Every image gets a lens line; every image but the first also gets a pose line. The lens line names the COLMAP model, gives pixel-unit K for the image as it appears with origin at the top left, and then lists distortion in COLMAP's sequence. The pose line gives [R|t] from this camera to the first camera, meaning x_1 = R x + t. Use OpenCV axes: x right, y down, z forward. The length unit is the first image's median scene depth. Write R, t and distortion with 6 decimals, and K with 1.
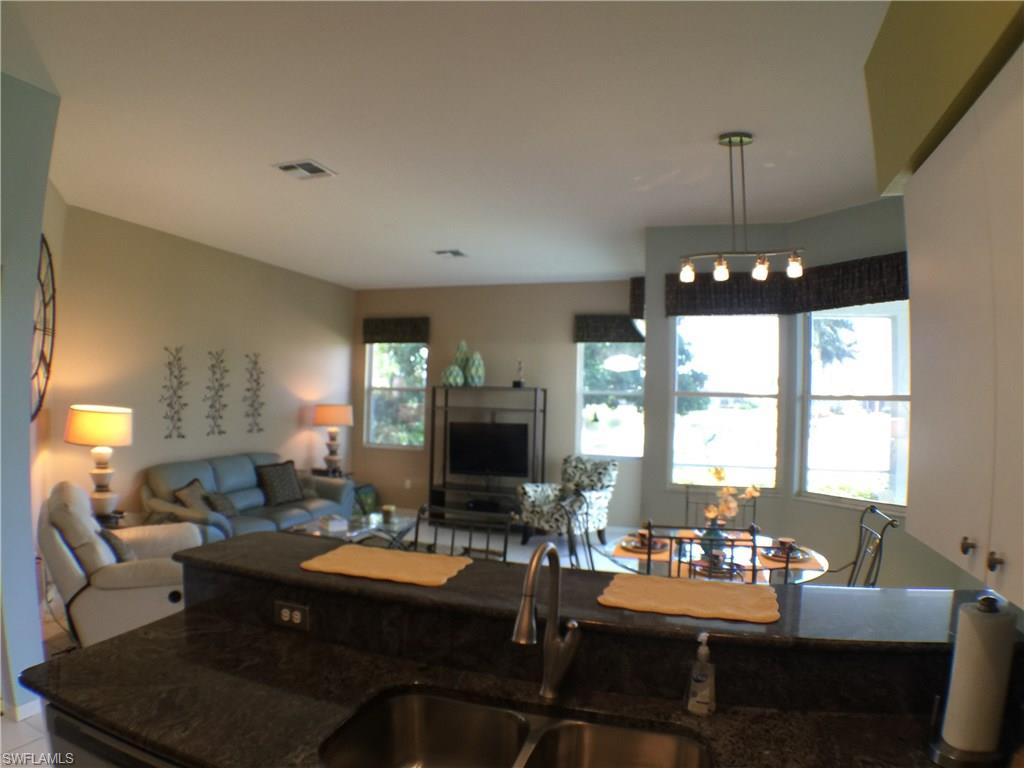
lens RADIAL K [[607.7, 0, 512.0], [0, 607.7, 384.0], [0, 0, 1]] dist [-0.147544, 0.005311]
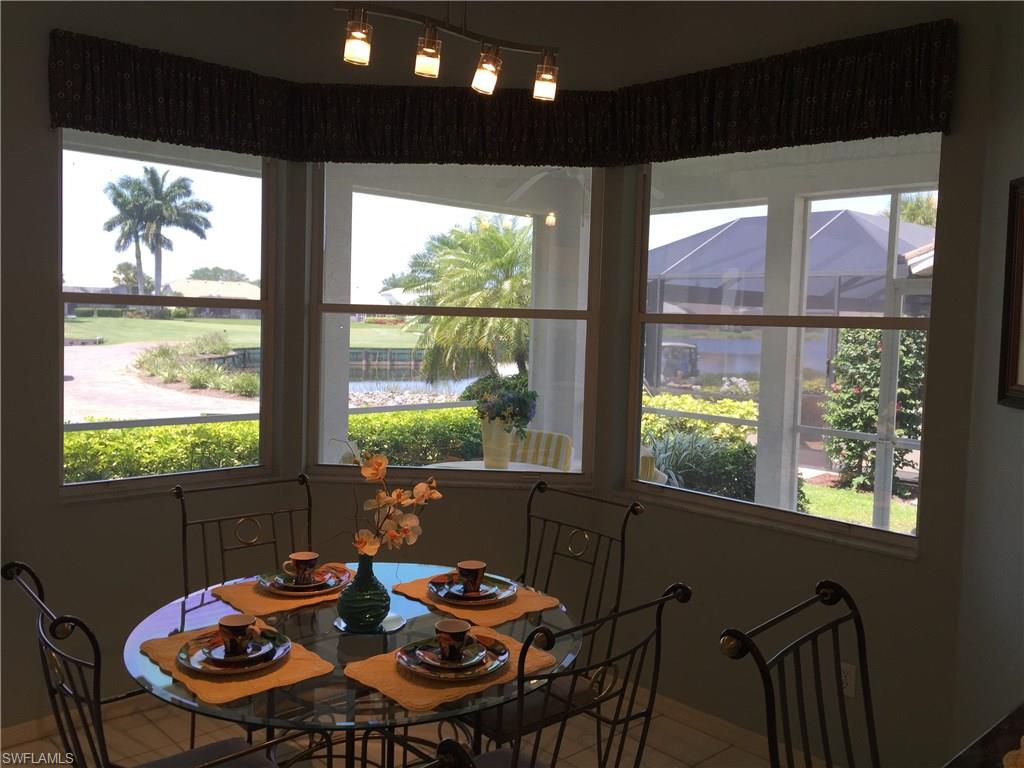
lens RADIAL K [[873.3, 0, 512.8], [0, 873.3, 371.5], [0, 0, 1]] dist [0.047569, -0.000623]
pose [[0.522736, -0.061278, 0.850289, -0.230703], [-0.035637, 0.994971, 0.093613, -0.004696], [-0.851749, -0.079236, 0.517923, 0.531430]]
